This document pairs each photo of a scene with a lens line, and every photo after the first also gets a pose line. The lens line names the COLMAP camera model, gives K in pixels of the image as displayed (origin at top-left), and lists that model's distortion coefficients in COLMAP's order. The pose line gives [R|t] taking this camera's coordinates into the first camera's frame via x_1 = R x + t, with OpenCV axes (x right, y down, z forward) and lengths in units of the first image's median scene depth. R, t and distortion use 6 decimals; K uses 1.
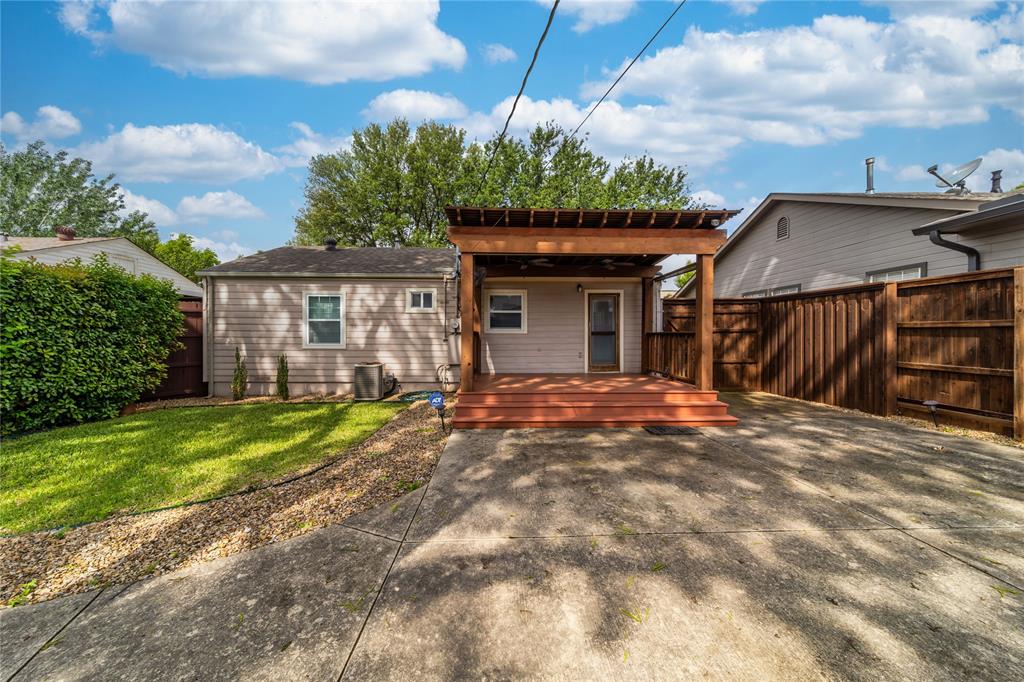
lens RADIAL K [[363.0, 0, 530.5], [0, 363.0, 336.7], [0, 0, 1]] dist [0.008325, -0.000007]
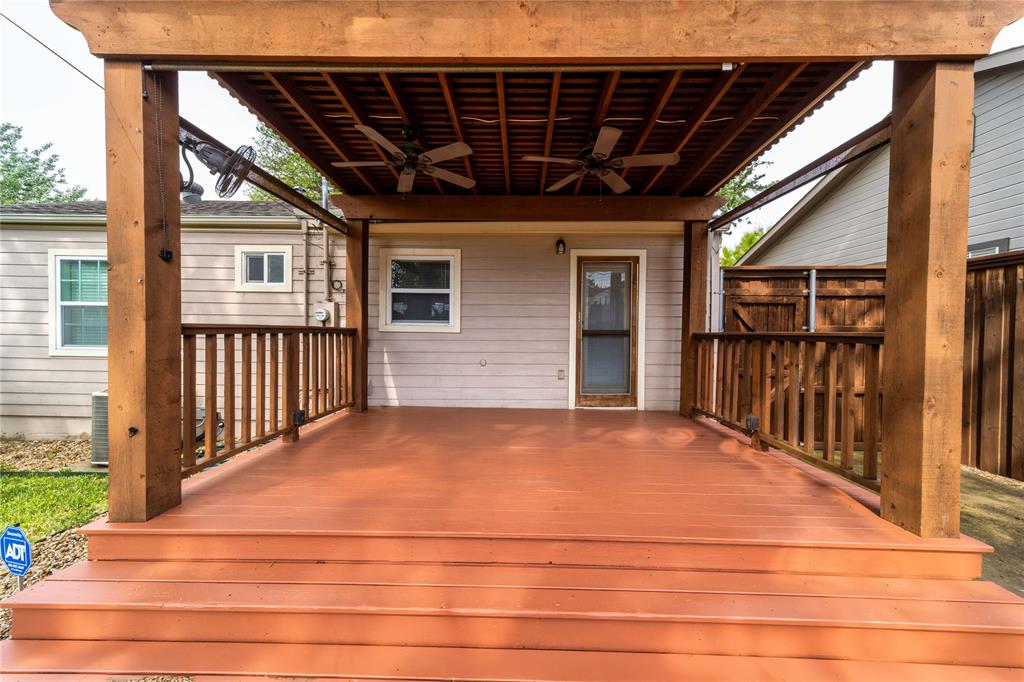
lens RADIAL K [[363.0, 0, 530.5], [0, 363.0, 336.7], [0, 0, 1]] dist [0.008325, -0.000007]
pose [[0.998795, 0.010640, -0.047915, 0.118301], [-0.010375, 0.999929, 0.005777, -0.006476], [0.047973, -0.005273, 0.998835, 0.476653]]
